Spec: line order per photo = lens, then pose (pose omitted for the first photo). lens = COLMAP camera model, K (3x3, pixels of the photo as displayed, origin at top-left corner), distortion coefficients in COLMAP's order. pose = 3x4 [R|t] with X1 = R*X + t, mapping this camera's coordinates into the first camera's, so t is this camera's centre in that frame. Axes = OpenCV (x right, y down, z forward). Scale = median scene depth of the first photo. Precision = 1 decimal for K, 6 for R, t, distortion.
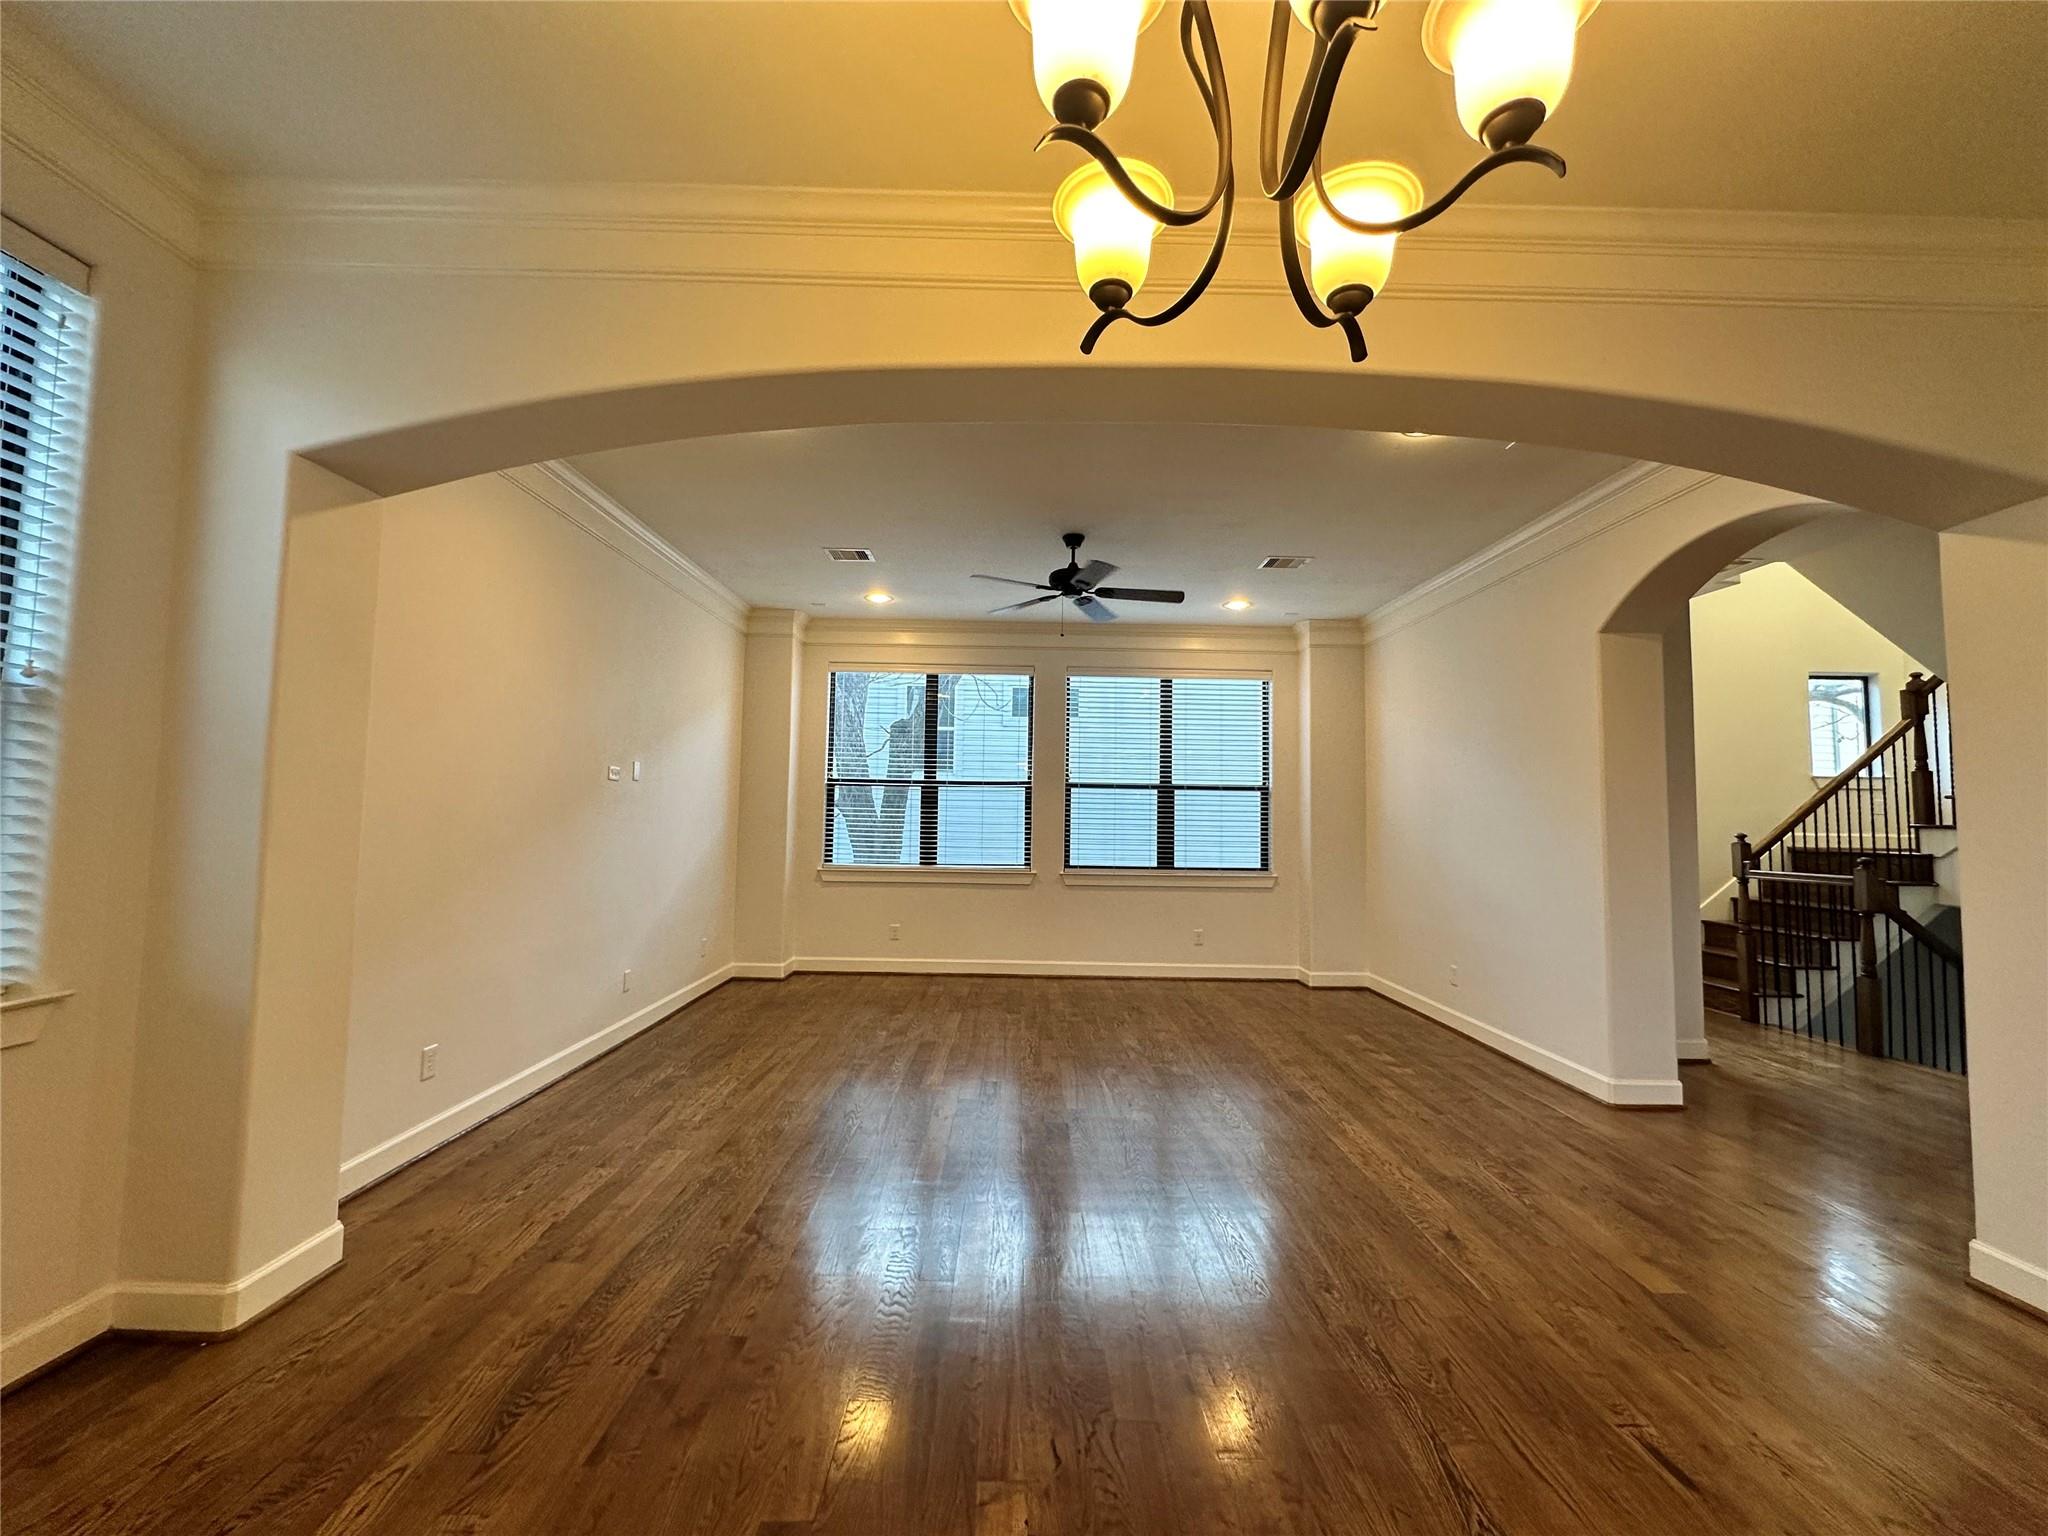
lens RADIAL K [[814.1, 0, 1023.5], [0, 814.1, 769.0], [0, 0, 1]] dist [-0.003870, 0.000495]
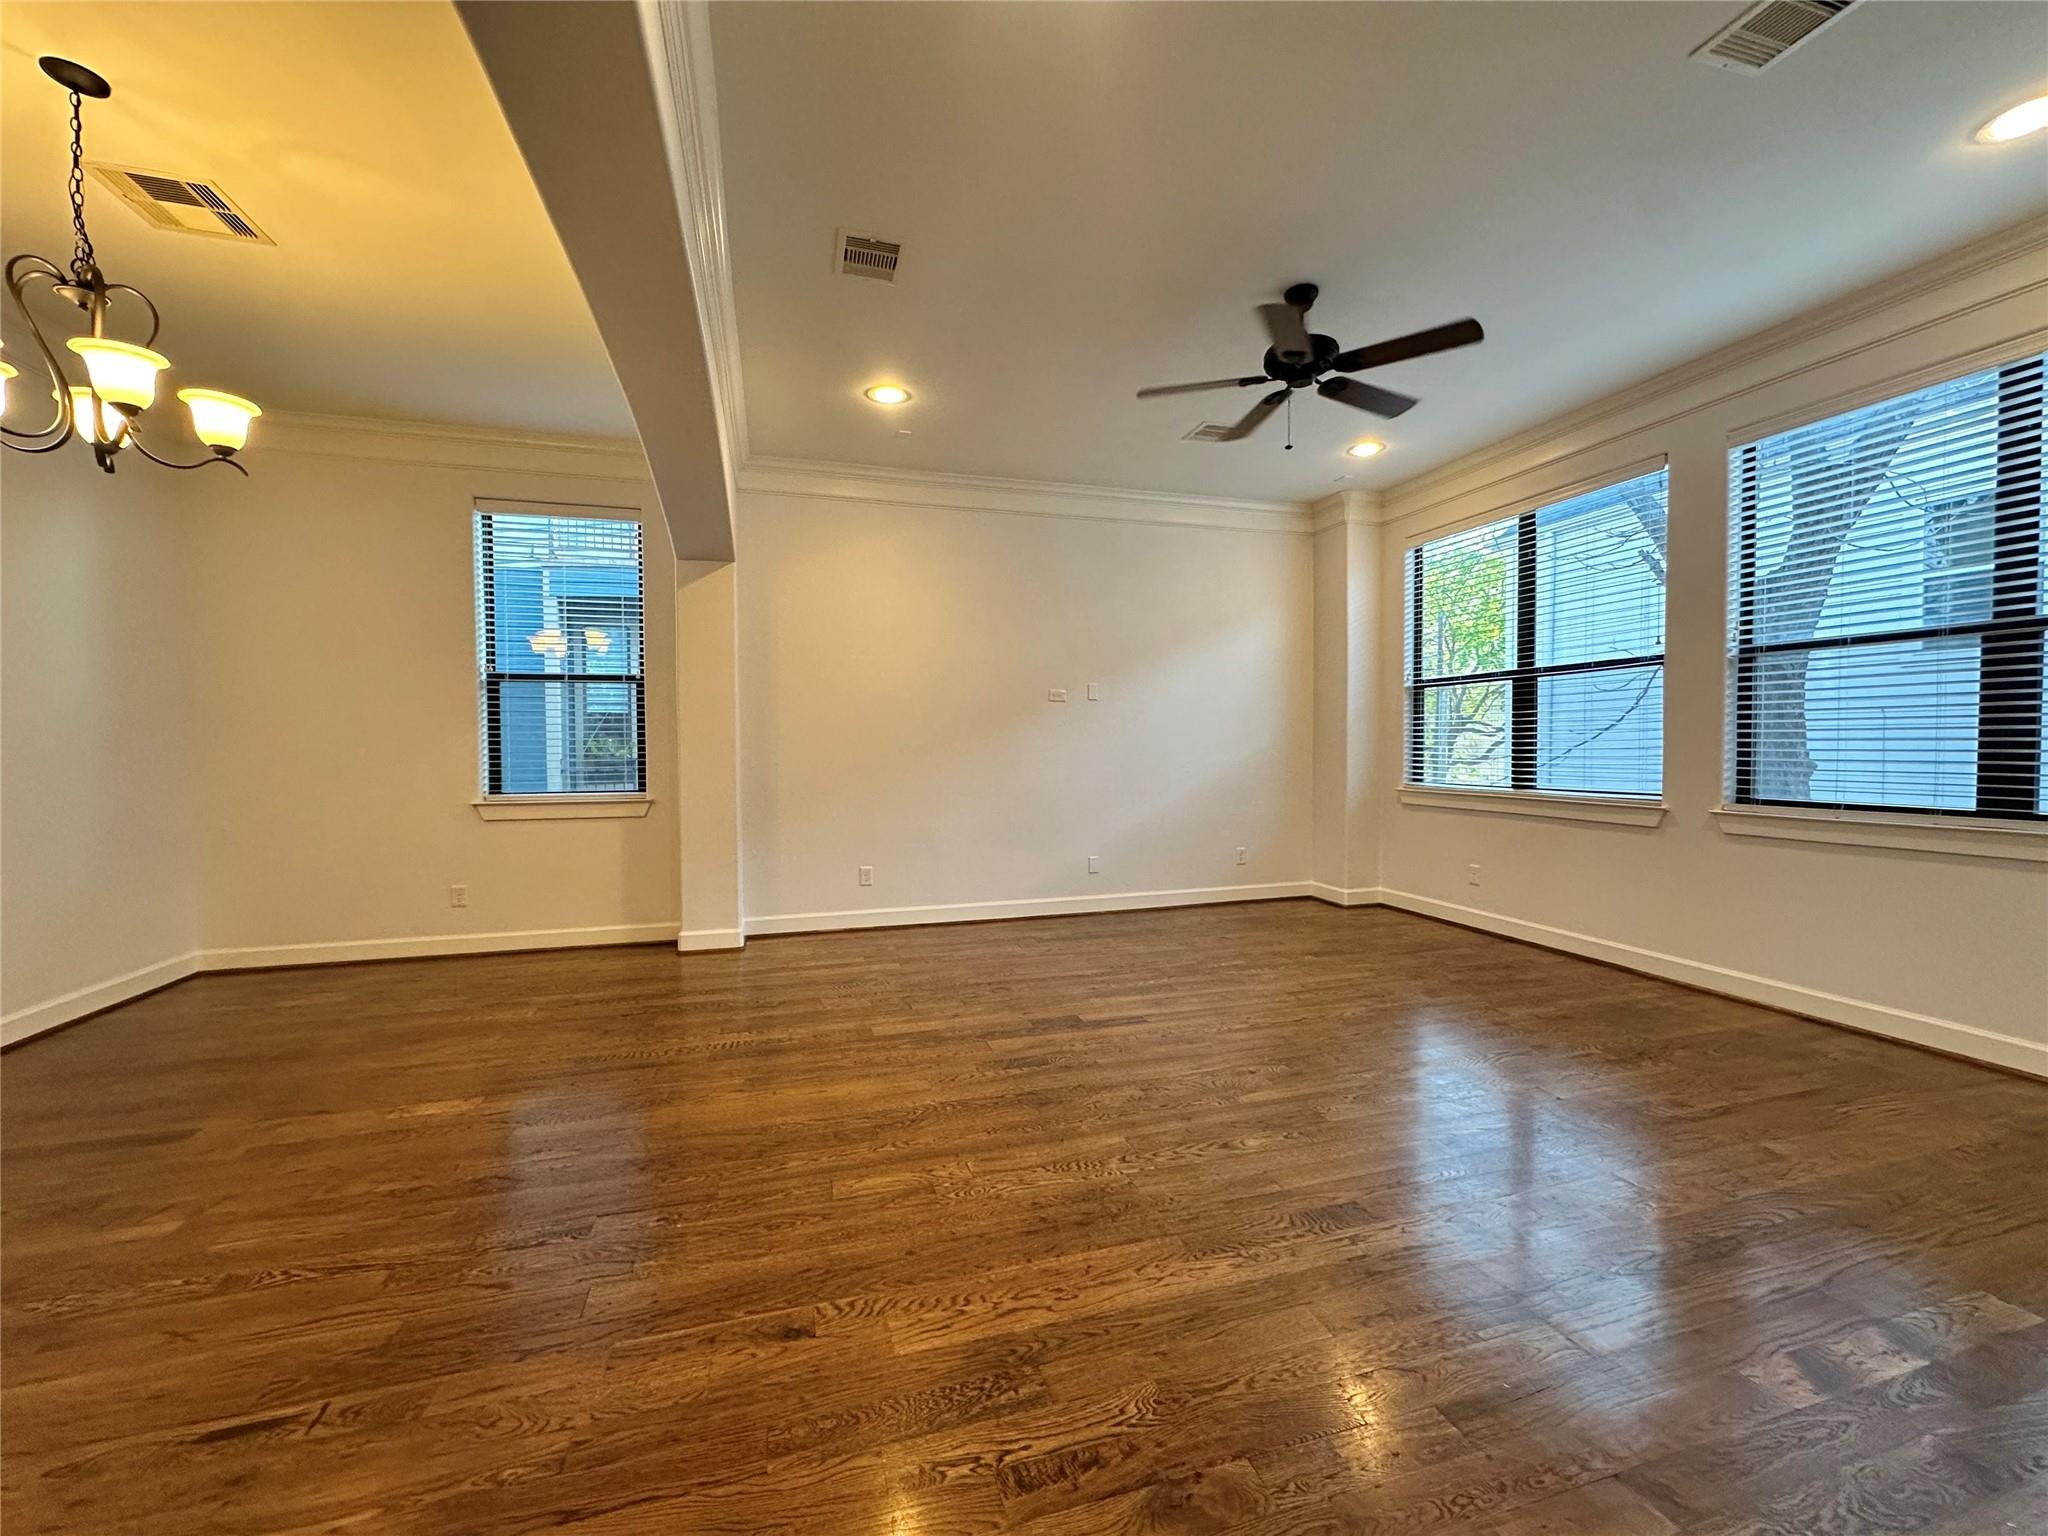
lens RADIAL K [[814.1, 0, 1020.9], [0, 814.1, 766.6], [0, 0, 1]] dist [-0.003870, 0.000495]
pose [[0.278794, 0.007922, -0.960318, 0.540146], [0.067967, 0.997296, 0.027959, 0.060005], [0.957943, -0.073065, 0.277501, 0.470854]]
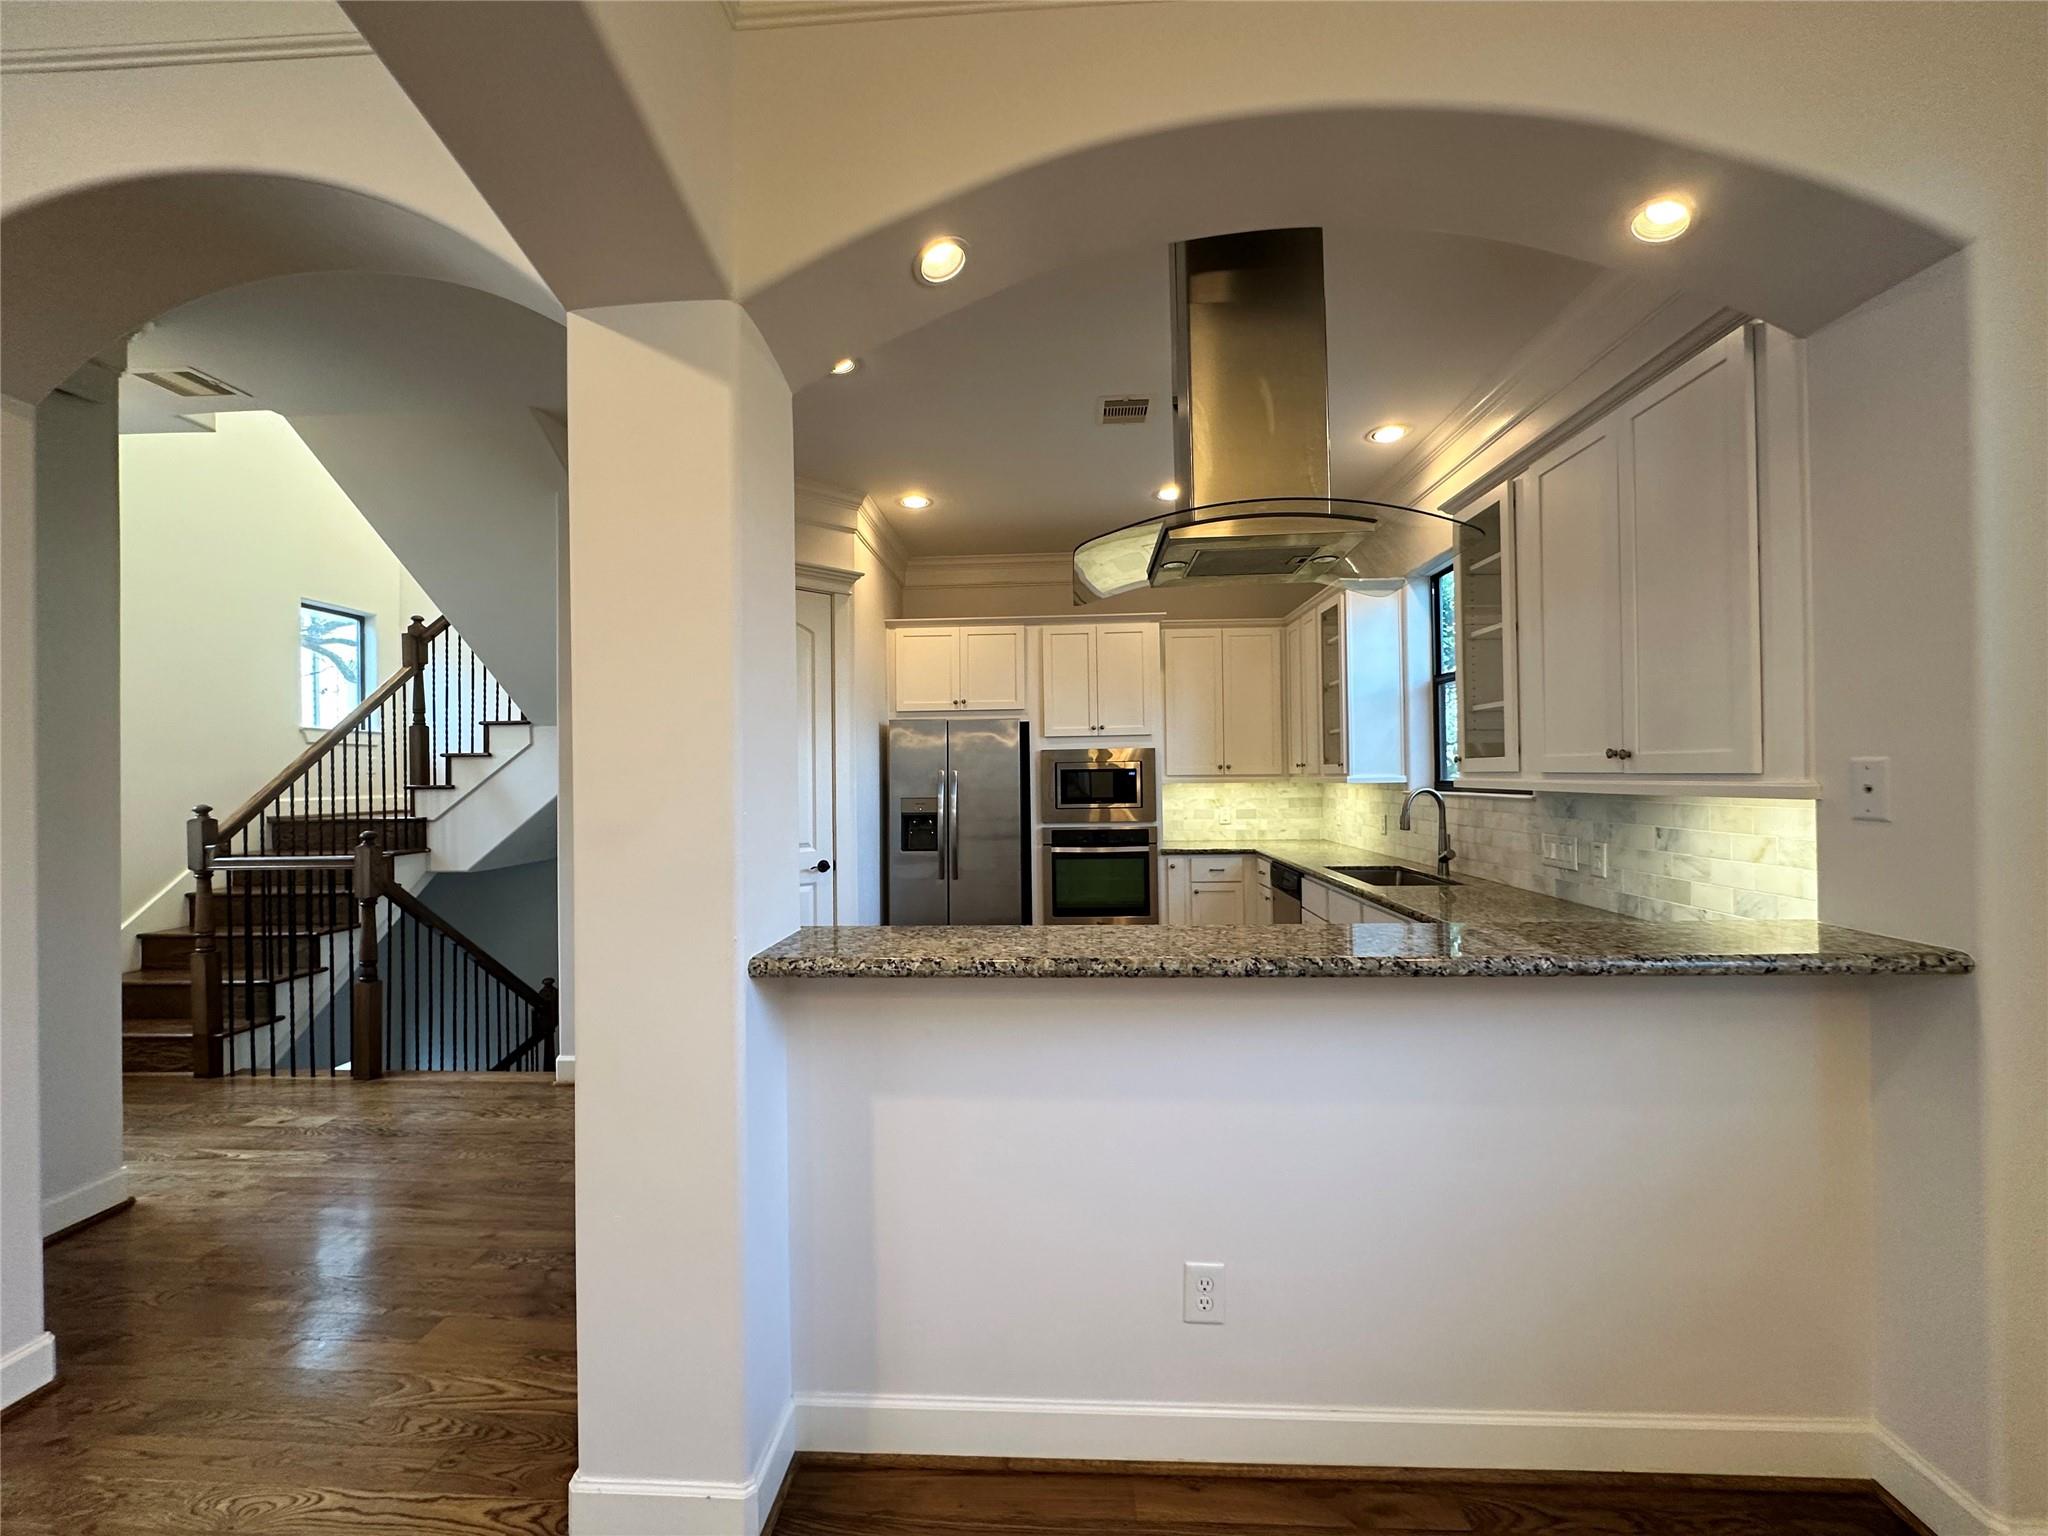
lens RADIAL K [[814.1, 0, 1023.5], [0, 814.1, 770.8], [0, 0, 1]] dist [-0.003870, 0.000495]
pose [[0.061085, -0.010486, 0.998078, 0.246141], [-0.046557, 0.998827, 0.013344, 0.009164], [-0.997046, -0.047282, 0.060525, 0.272862]]
